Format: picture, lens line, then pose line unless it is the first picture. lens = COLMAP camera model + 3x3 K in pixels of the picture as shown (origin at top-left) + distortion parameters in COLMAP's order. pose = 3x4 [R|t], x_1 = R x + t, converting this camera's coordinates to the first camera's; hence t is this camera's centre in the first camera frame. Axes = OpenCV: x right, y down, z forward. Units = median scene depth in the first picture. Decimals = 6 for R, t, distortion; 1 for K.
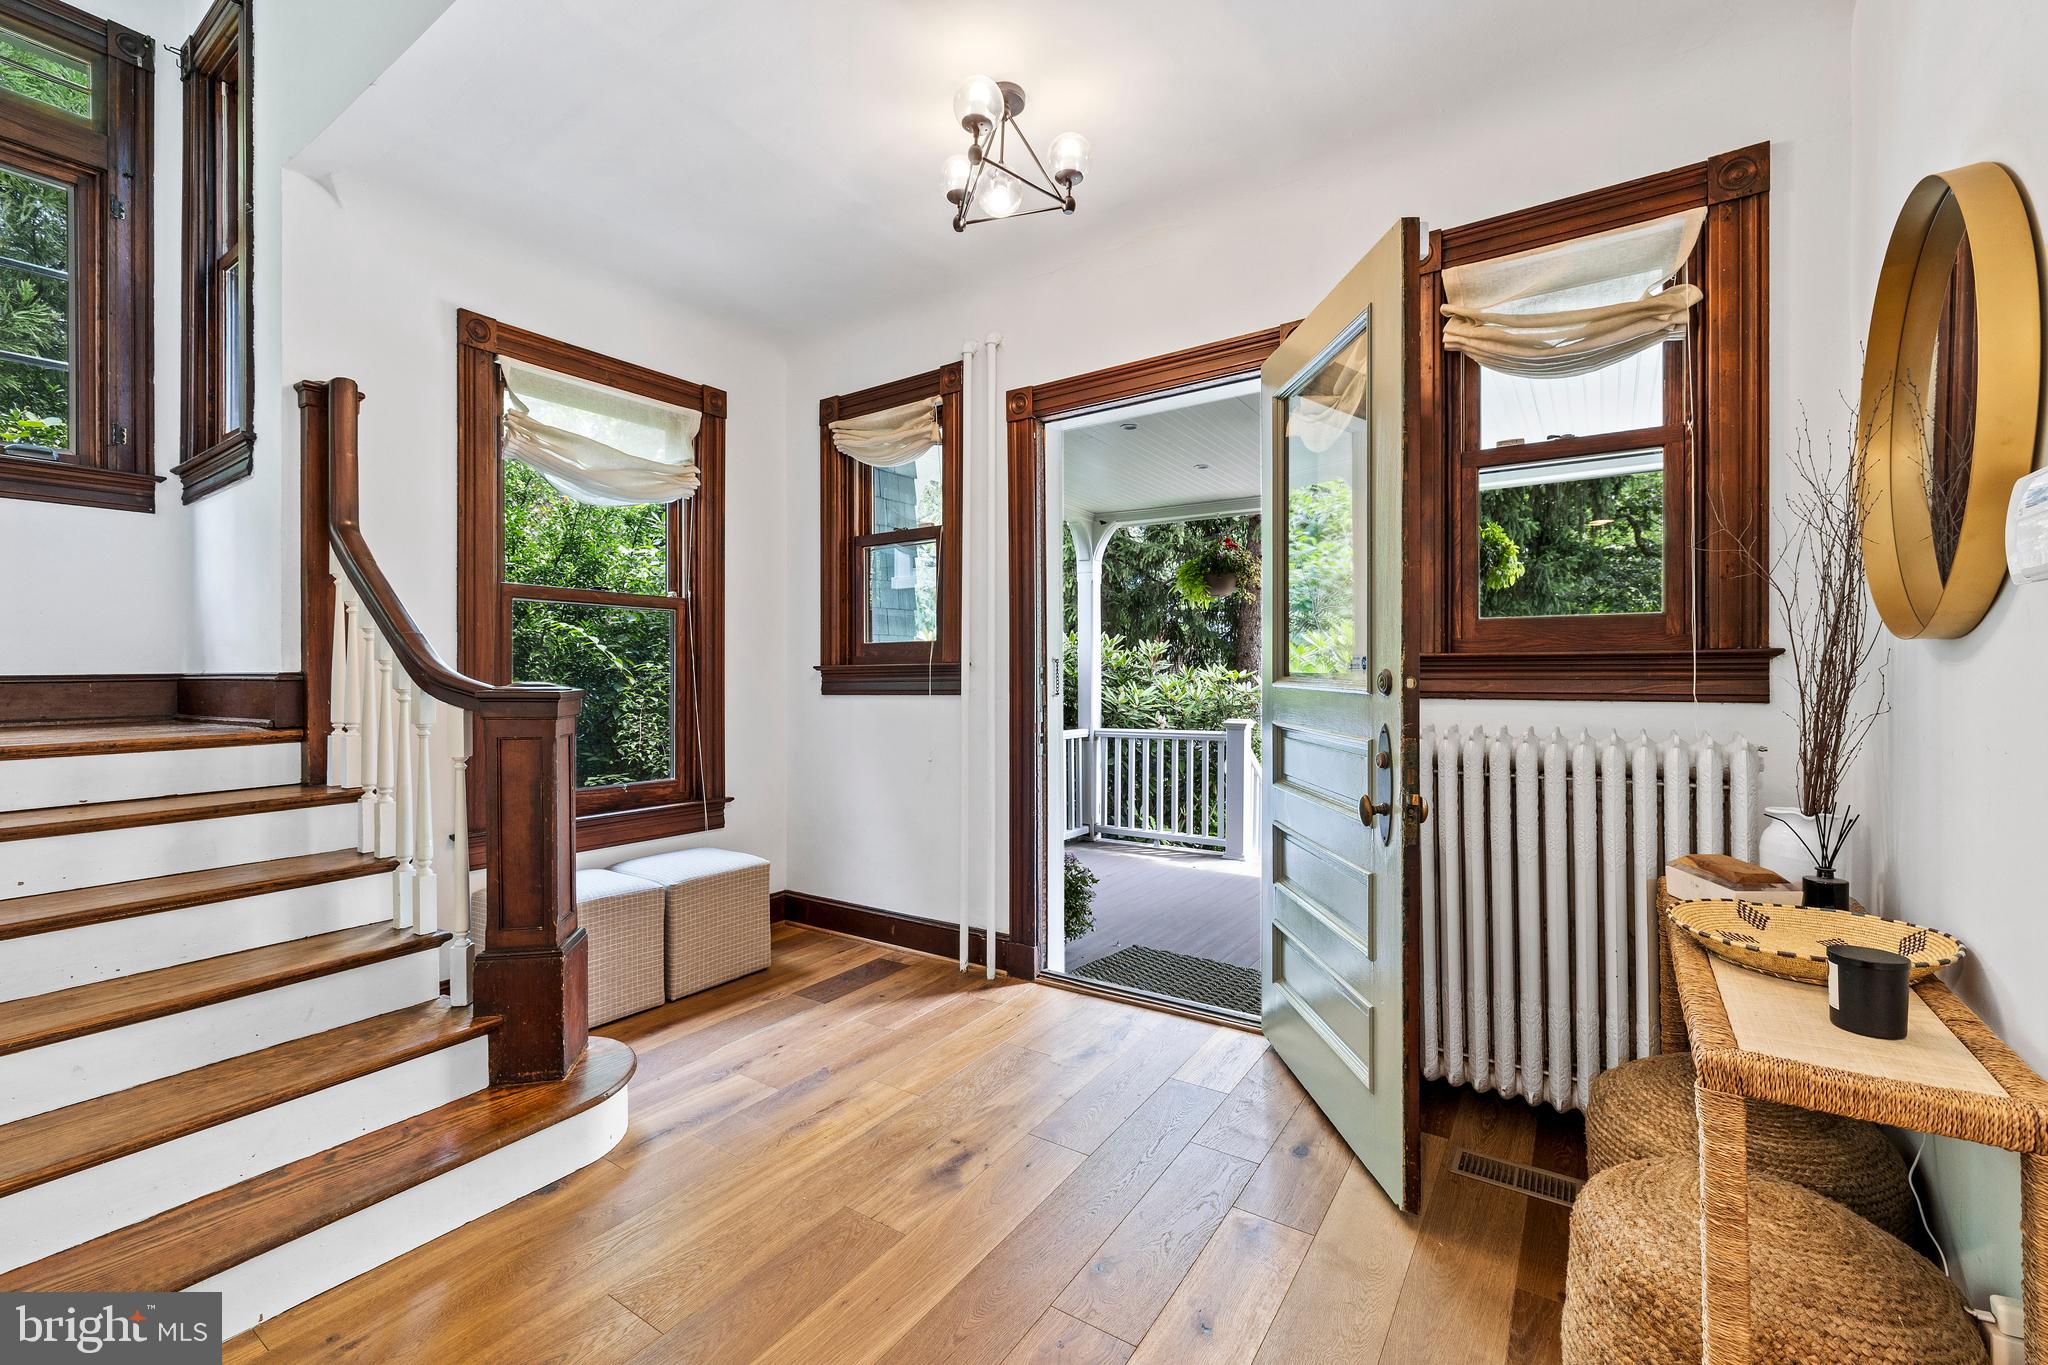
lens RADIAL K [[865.9, 0, 1014.7], [0, 865.9, 673.2], [0, 0, 1]] dist [0.006126, -0.000331]
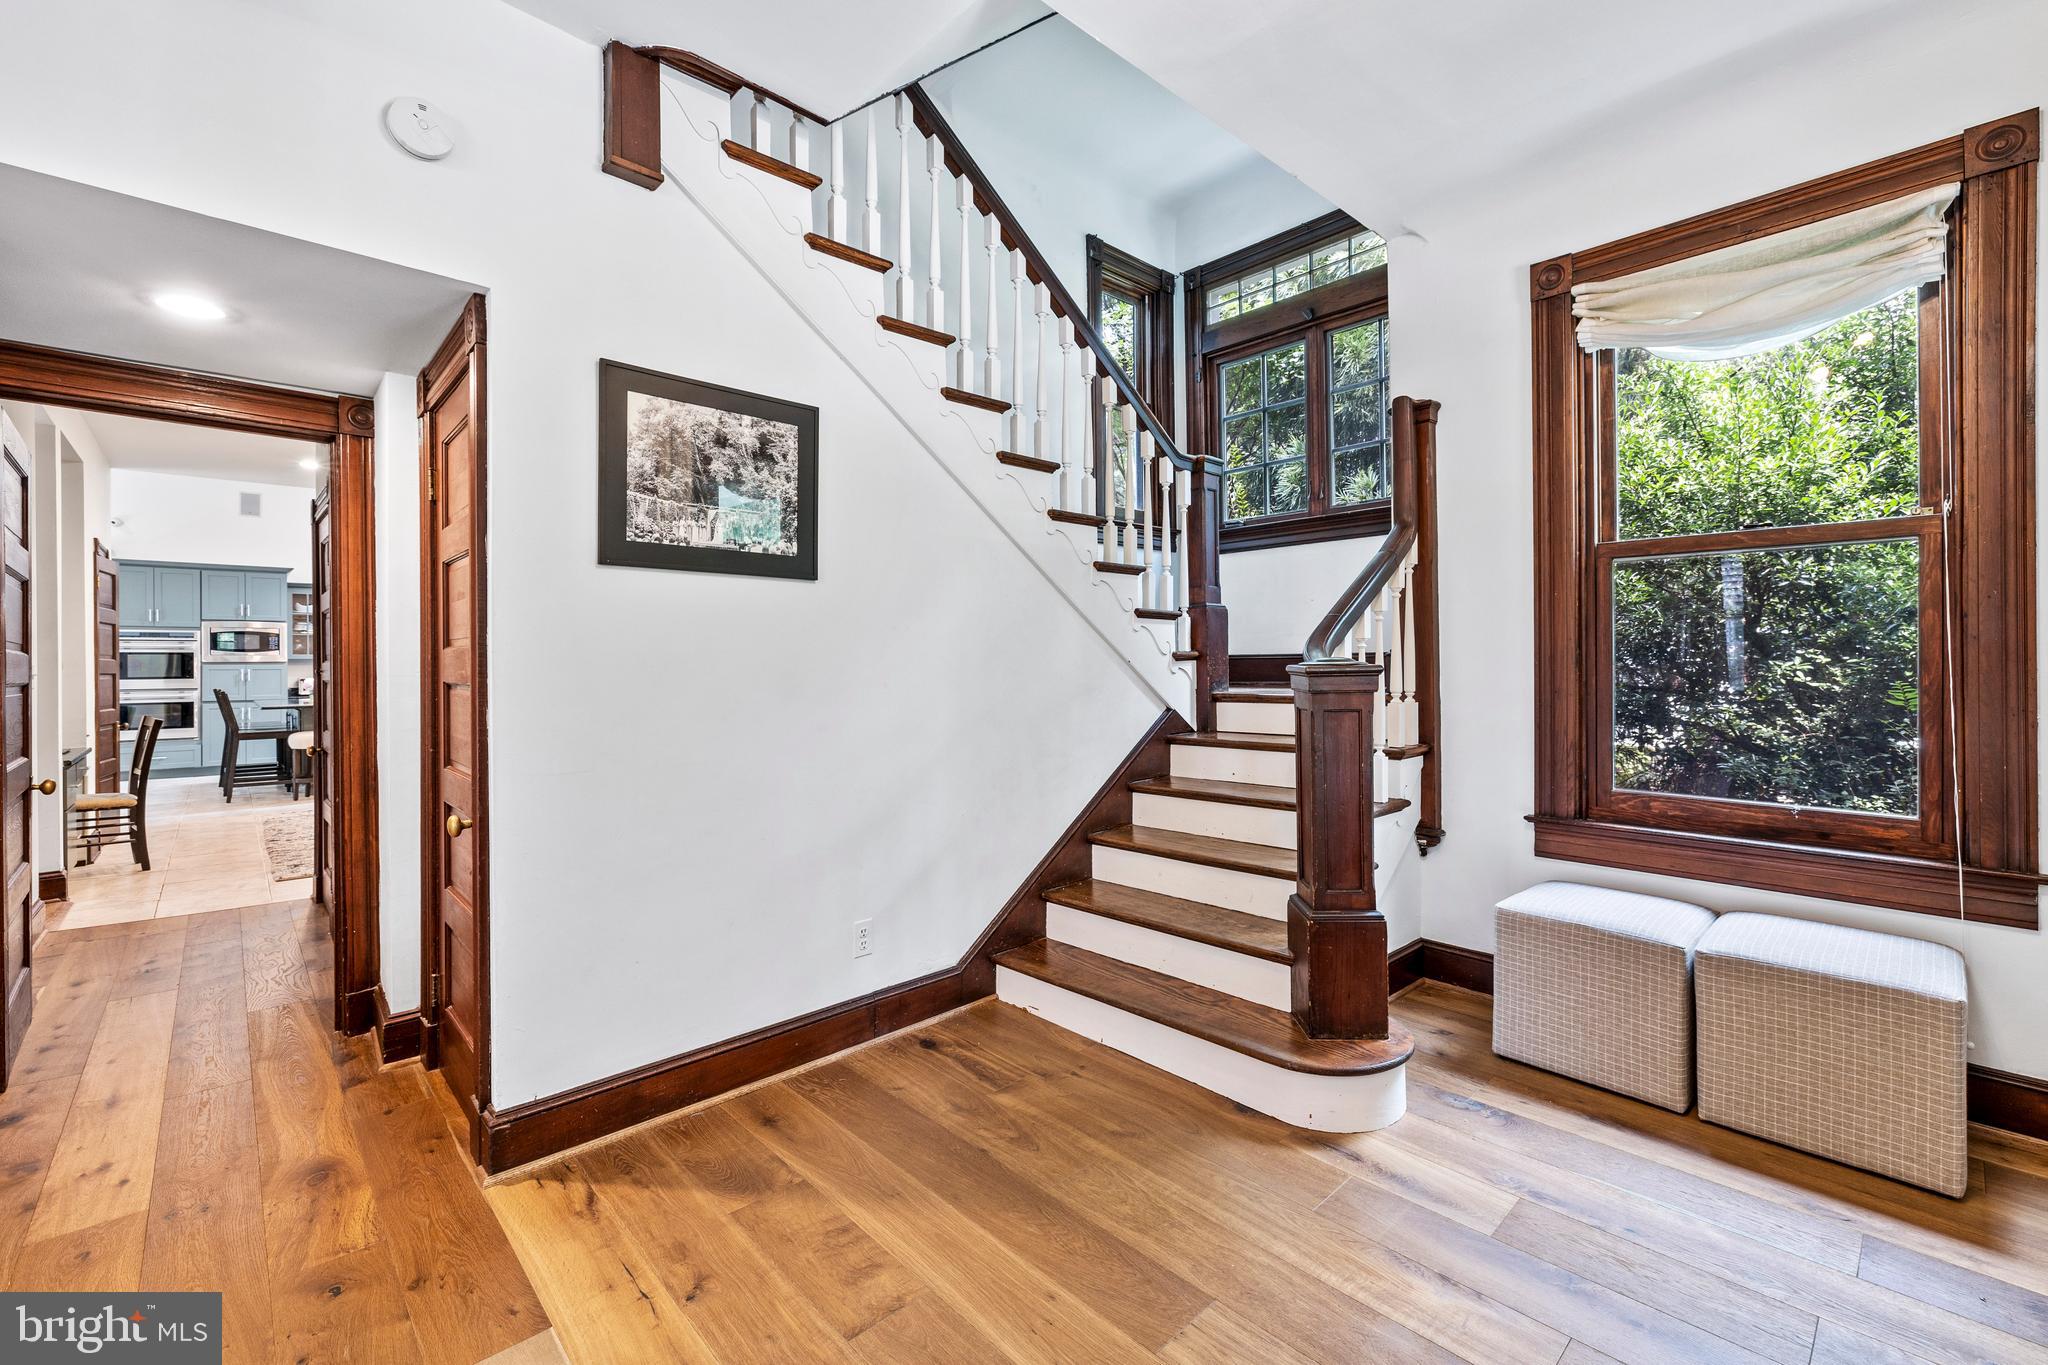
lens RADIAL K [[865.9, 0, 1027.0], [0, 865.9, 665.9], [0, 0, 1]] dist [0.006126, -0.000331]
pose [[-0.221434, 0.005432, -0.975160, 0.584160], [0.008200, 0.999960, 0.003708, 0.016587], [0.975141, -0.007175, -0.221469, 0.935613]]
